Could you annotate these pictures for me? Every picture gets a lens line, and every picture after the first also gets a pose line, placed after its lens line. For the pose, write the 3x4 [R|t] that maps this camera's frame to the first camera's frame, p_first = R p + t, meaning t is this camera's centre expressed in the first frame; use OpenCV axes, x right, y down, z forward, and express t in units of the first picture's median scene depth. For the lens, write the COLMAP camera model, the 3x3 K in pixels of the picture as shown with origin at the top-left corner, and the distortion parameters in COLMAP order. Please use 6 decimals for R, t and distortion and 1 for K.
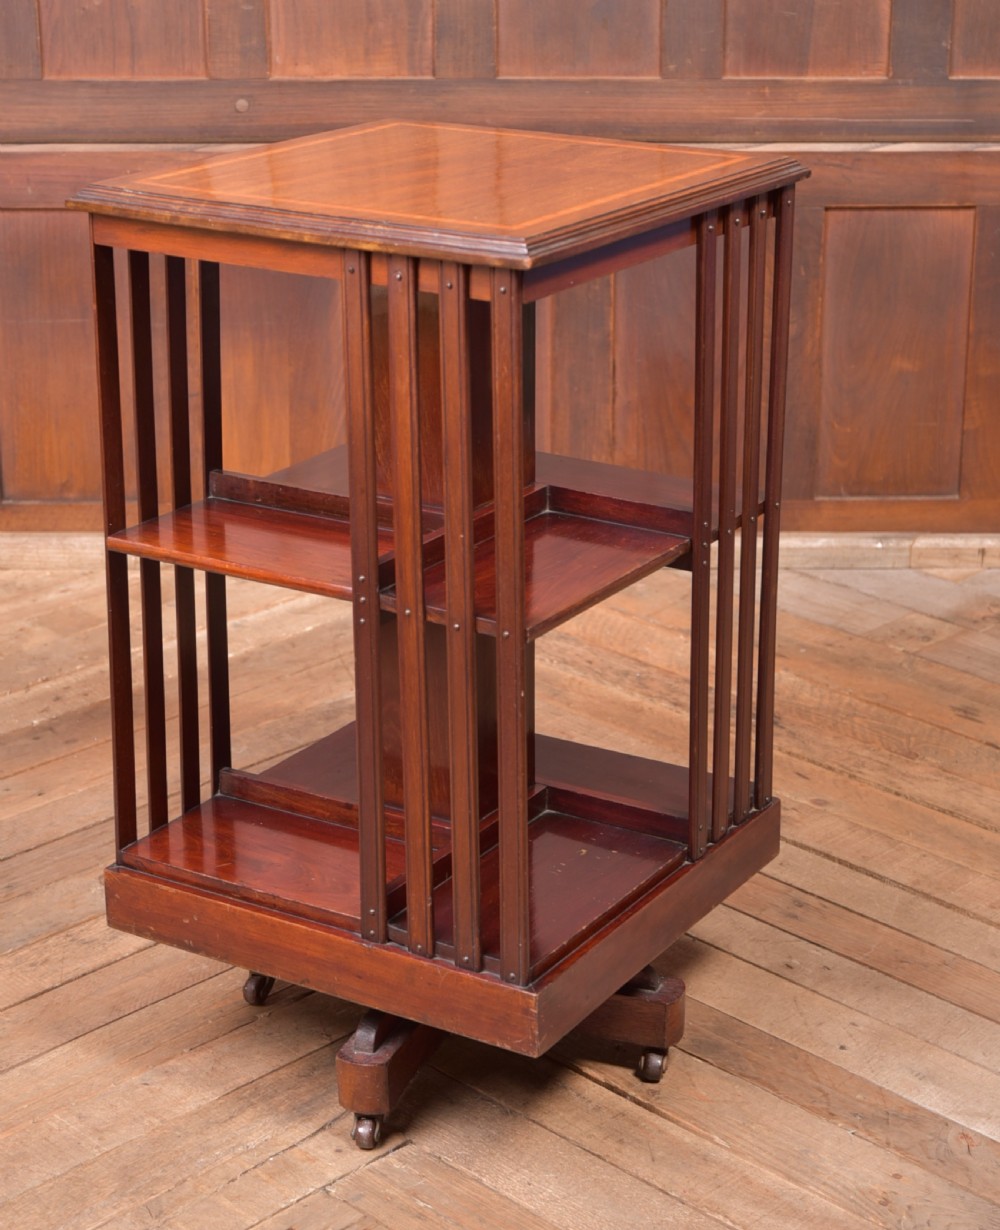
lens RADIAL K [[2488.9, 0, 500.7], [0, 2488.9, 498.6], [0, 0, 1]] dist [0.031274, 0.000000]
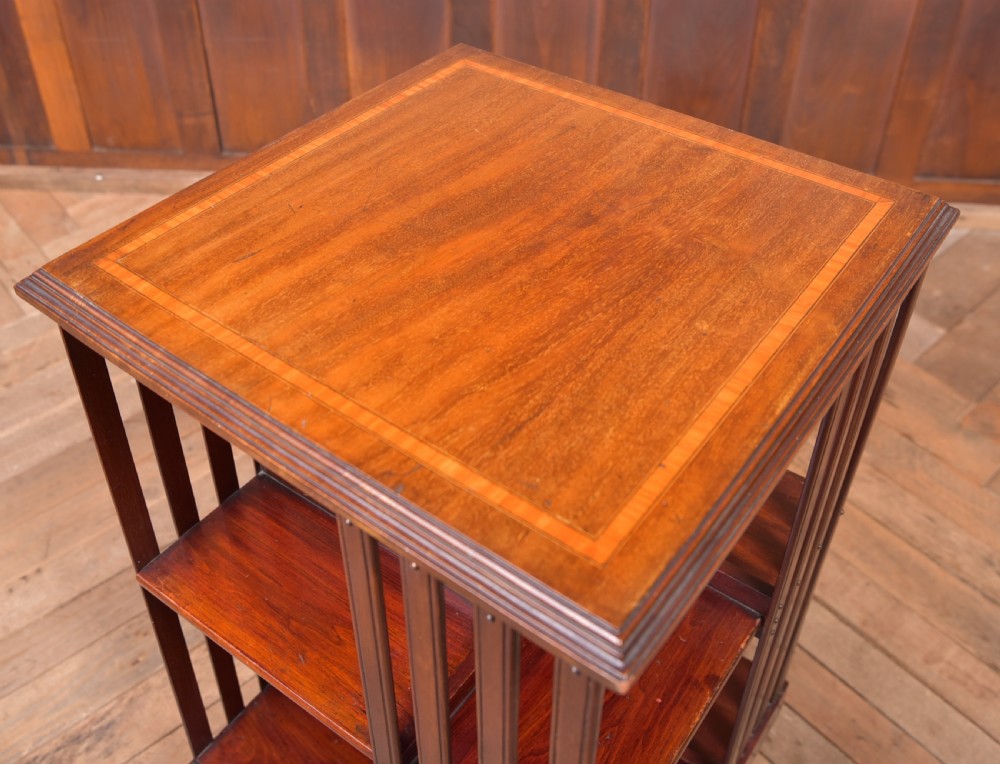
lens RADIAL K [[1000.9, 0, 471.2], [0, 1000.9, 264.2], [0, 0, 1]] dist [-0.074845, 0.000000]
pose [[0.996571, 0.046309, -0.068566, -0.010486], [-0.021349, 0.944557, 0.327654, -0.214047], [0.079938, -0.325067, 0.942307, 0.672868]]
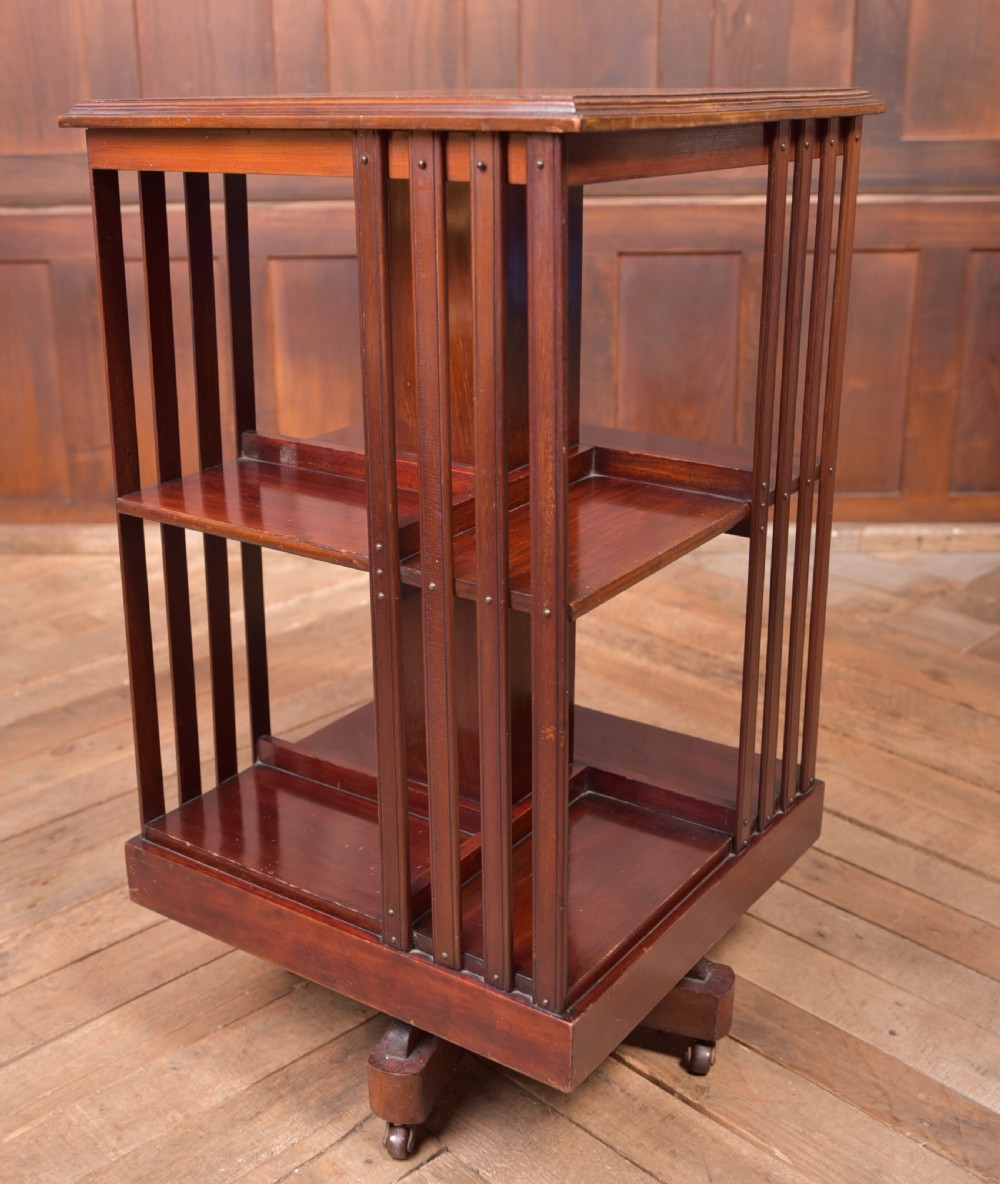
lens RADIAL K [[1444.2, 0, 435.3], [0, 1444.2, 536.1], [0, 0, 1]] dist [-0.031452, 0.000000]
pose [[0.998860, -0.002086, -0.047682, -0.013821], [0.002331, 0.999984, 0.005081, 0.024994], [0.047671, -0.005186, 0.998850, 0.456038]]
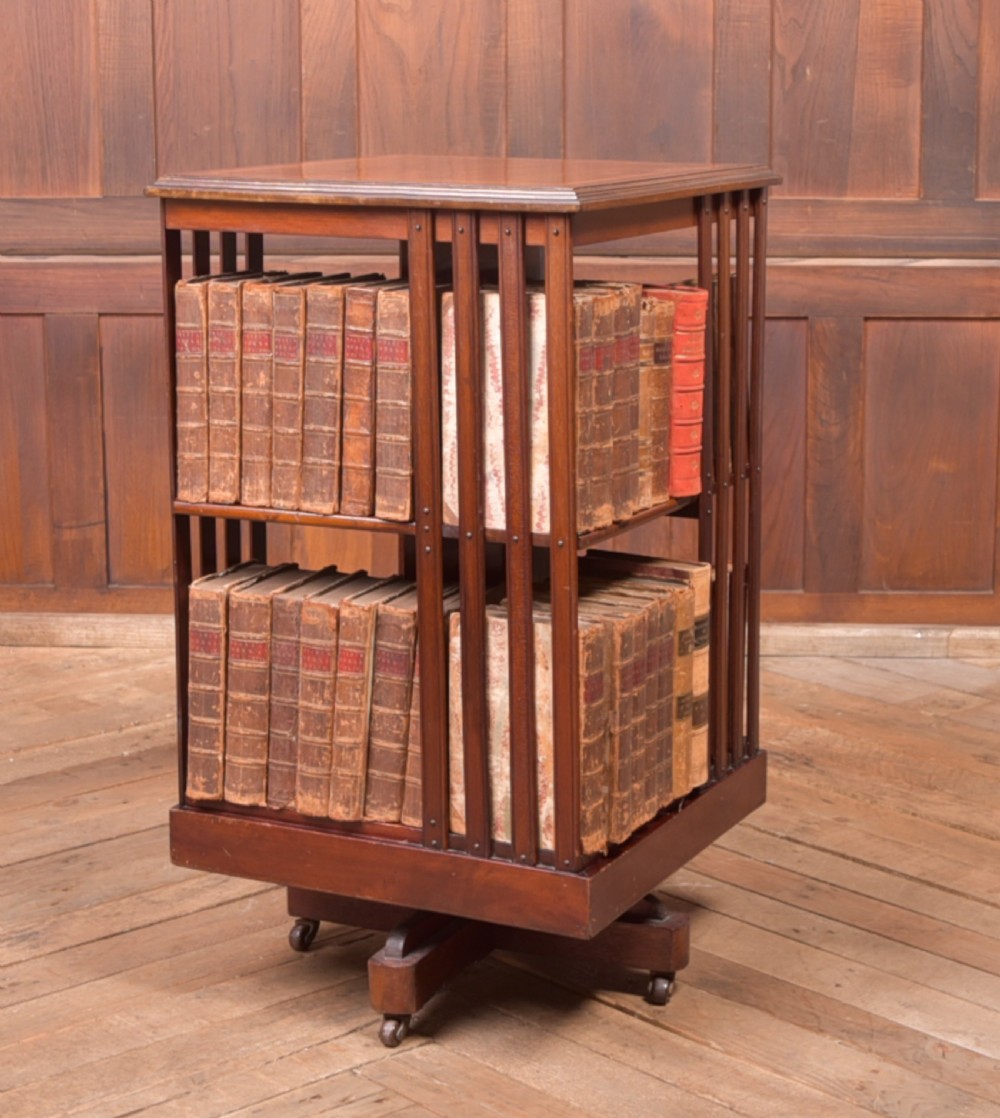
lens RADIAL K [[2452.3, 0, 517.5], [0, 2452.3, 527.1], [0, 0, 1]] dist [-0.099659, 0.000000]
pose [[0.998634, 0.010669, -0.051151, 0.052293], [-0.016637, 0.992908, -0.117712, 0.156155], [0.049533, 0.118403, 0.991729, -0.087481]]
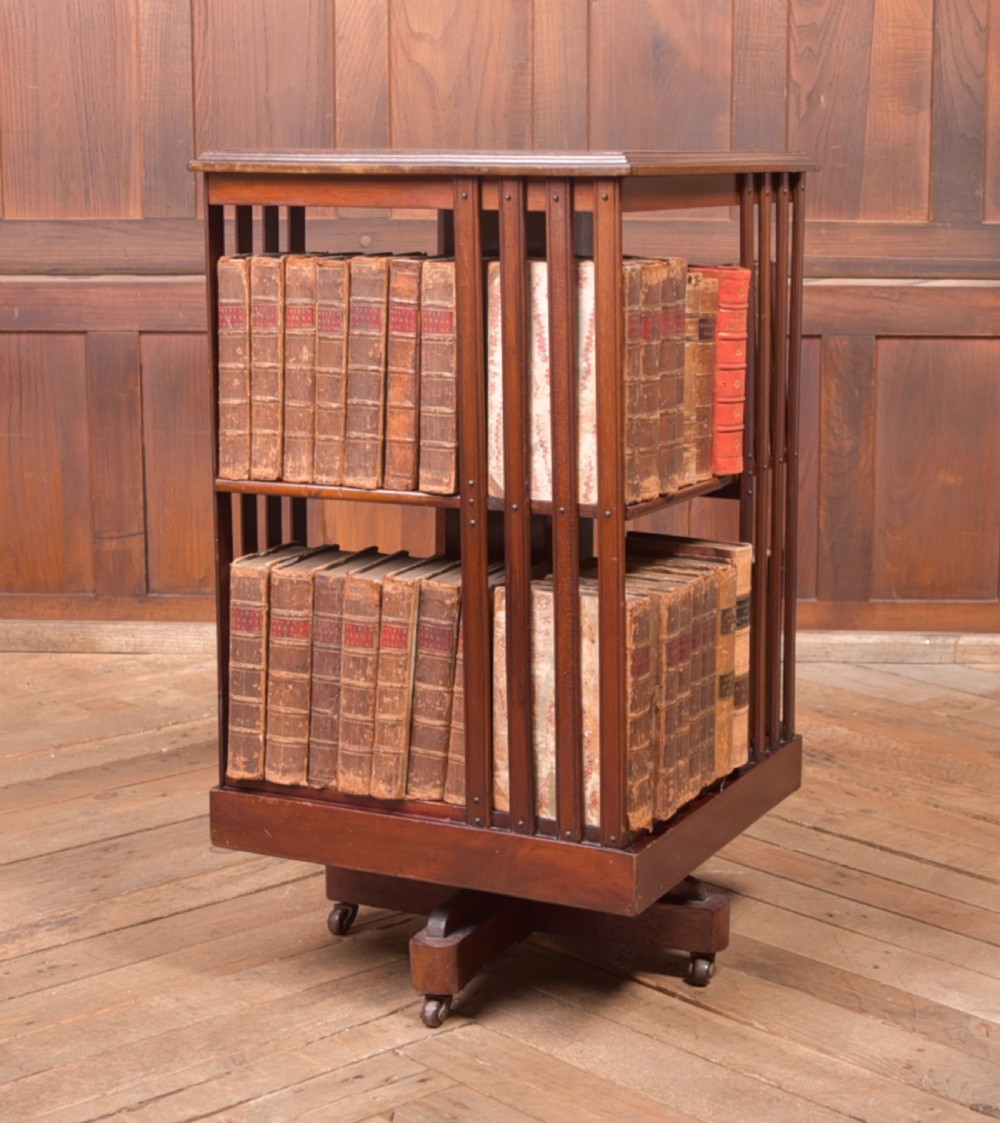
lens RADIAL K [[2209.3, 0, 541.9], [0, 2209.3, 558.7], [0, 0, 1]] dist [-0.102587, 0.000000]
pose [[0.999194, 0.011211, -0.038546, 0.027384], [-0.016175, 0.991252, -0.130991, 0.179068], [0.036740, 0.131509, 0.990634, 0.021308]]
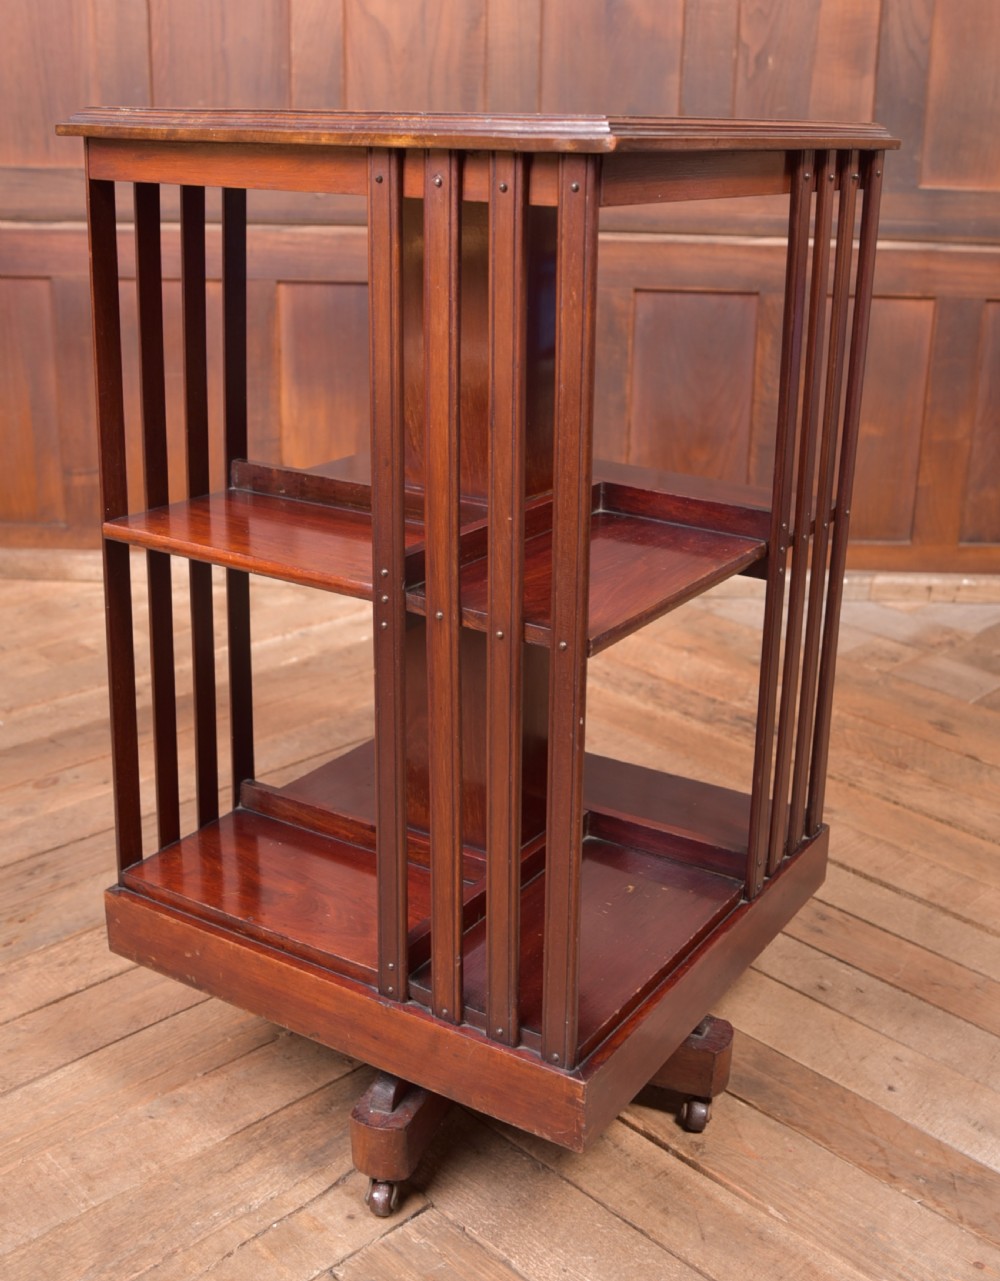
lens RADIAL K [[1463.4, 0, 517.7], [0, 1463.4, 551.6], [0, 0, 1]] dist [-0.079284, 0.000000]
pose [[0.999667, 0.025687, 0.002651, -0.012321], [-0.025653, 0.999596, -0.012217, 0.027118], [-0.002964, 0.012145, 0.999922, 0.469768]]
